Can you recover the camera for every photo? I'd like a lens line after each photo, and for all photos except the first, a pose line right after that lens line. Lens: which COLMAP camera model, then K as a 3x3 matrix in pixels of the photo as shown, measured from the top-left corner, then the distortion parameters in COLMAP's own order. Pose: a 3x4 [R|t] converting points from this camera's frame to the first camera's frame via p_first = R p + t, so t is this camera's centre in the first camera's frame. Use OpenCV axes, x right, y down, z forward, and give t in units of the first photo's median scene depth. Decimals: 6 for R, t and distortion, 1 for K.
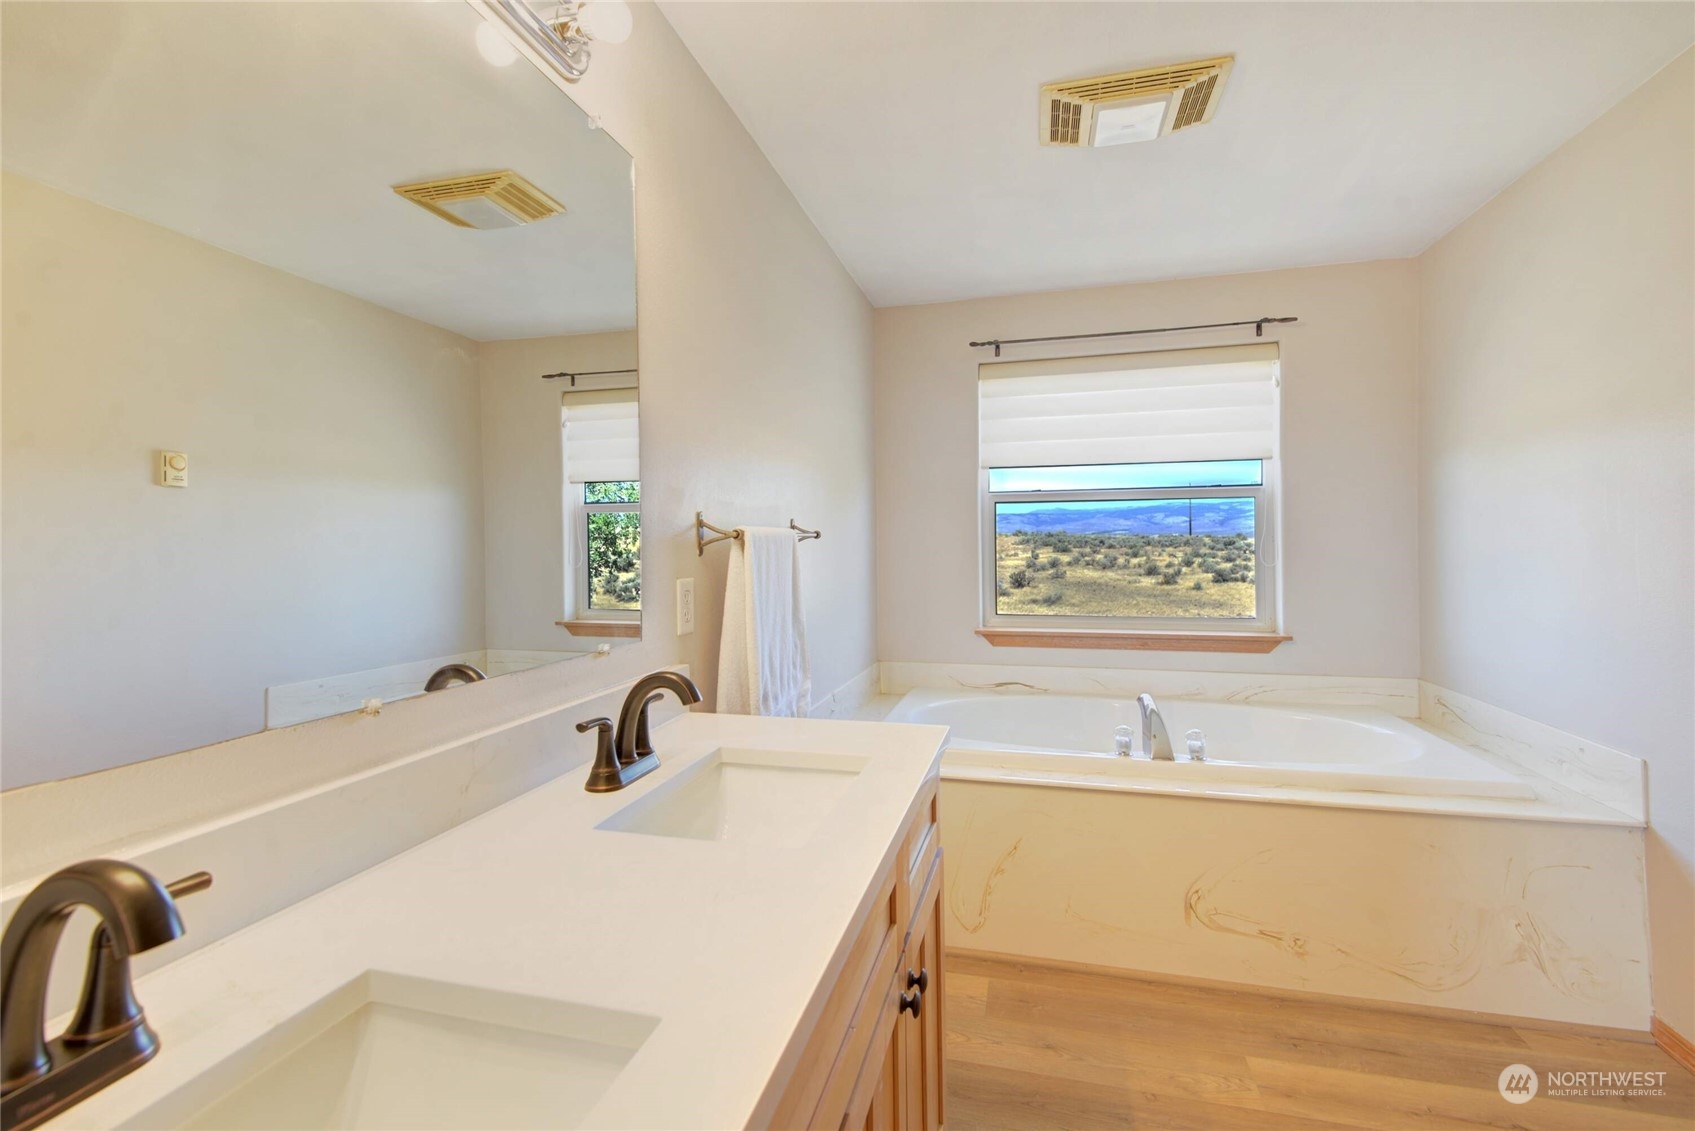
lens RADIAL K [[770.3, 0, 847.3], [0, 770.3, 563.5], [0, 0, 1]] dist [0.080740, -0.018101]
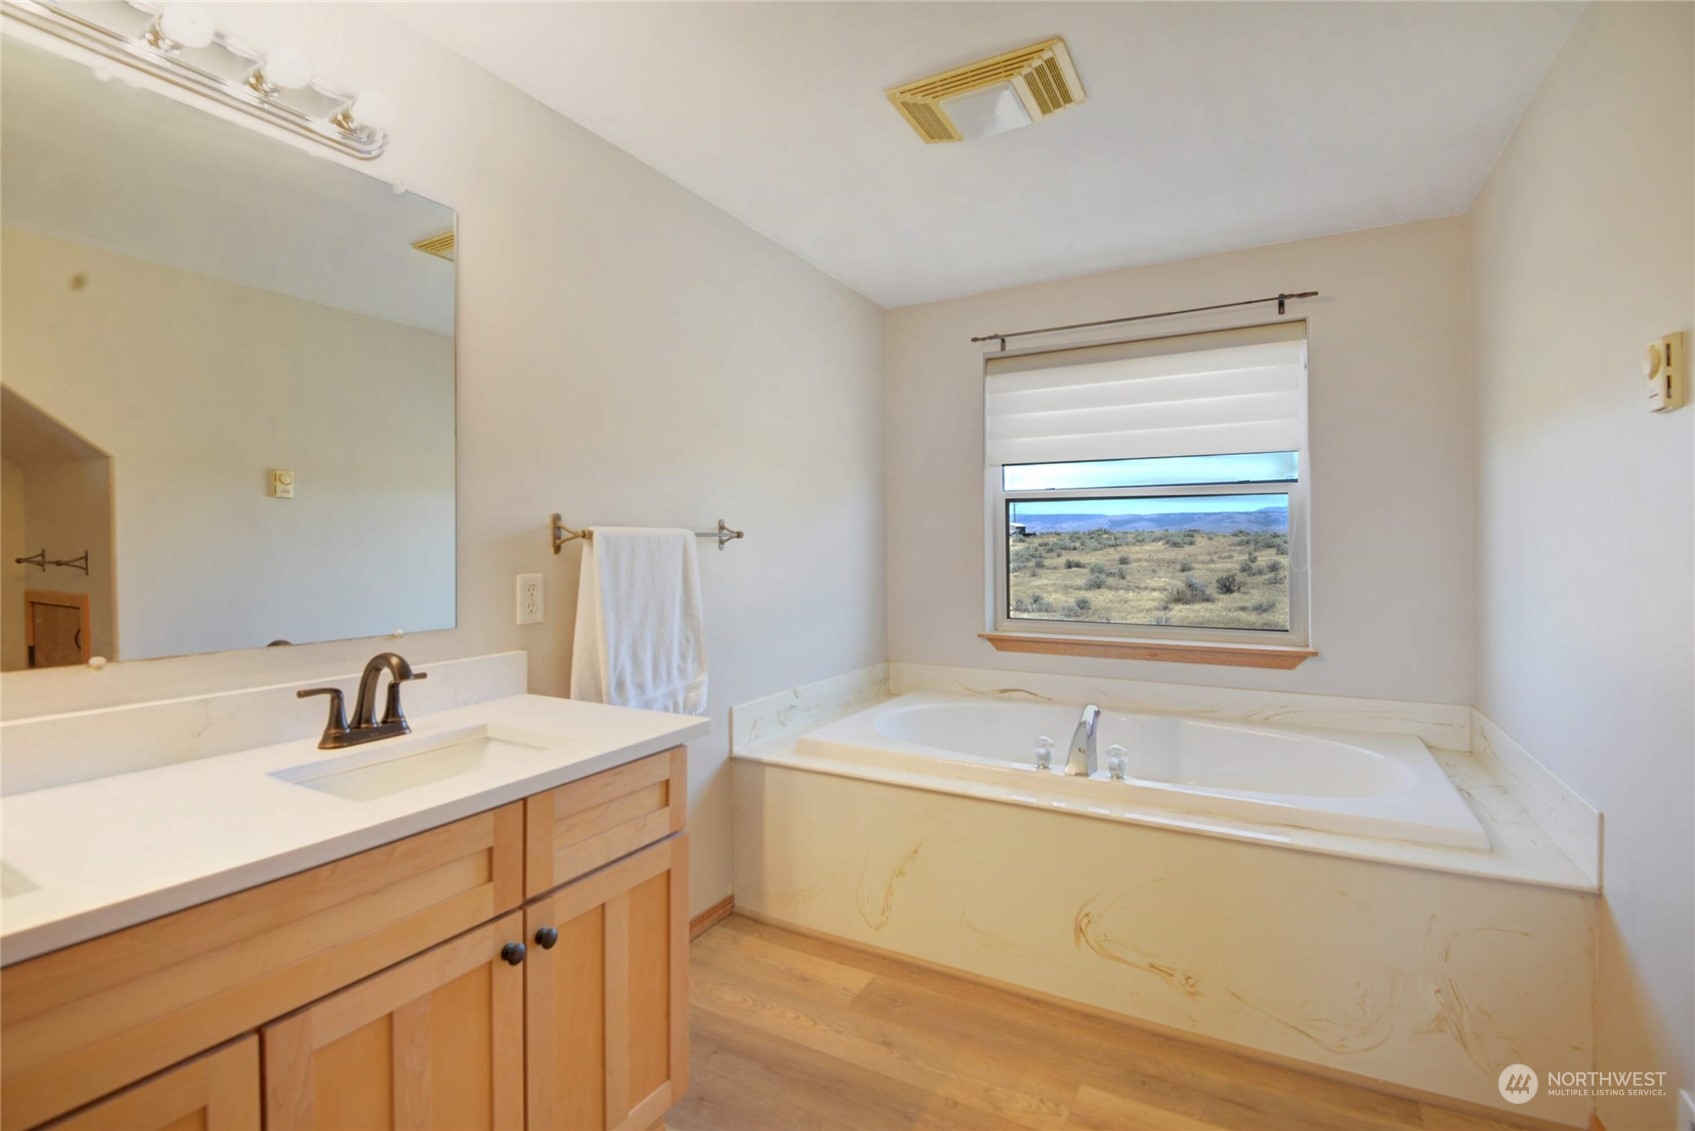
lens RADIAL K [[774.6, 0, 847.5], [0, 774.6, 565.5], [0, 0, 1]] dist [0.014070, -0.000055]
pose [[0.963600, 0.013421, -0.267011, 0.380662], [-0.012551, 0.999909, 0.004962, -0.002913], [0.267053, -0.001430, 0.963681, 0.028243]]
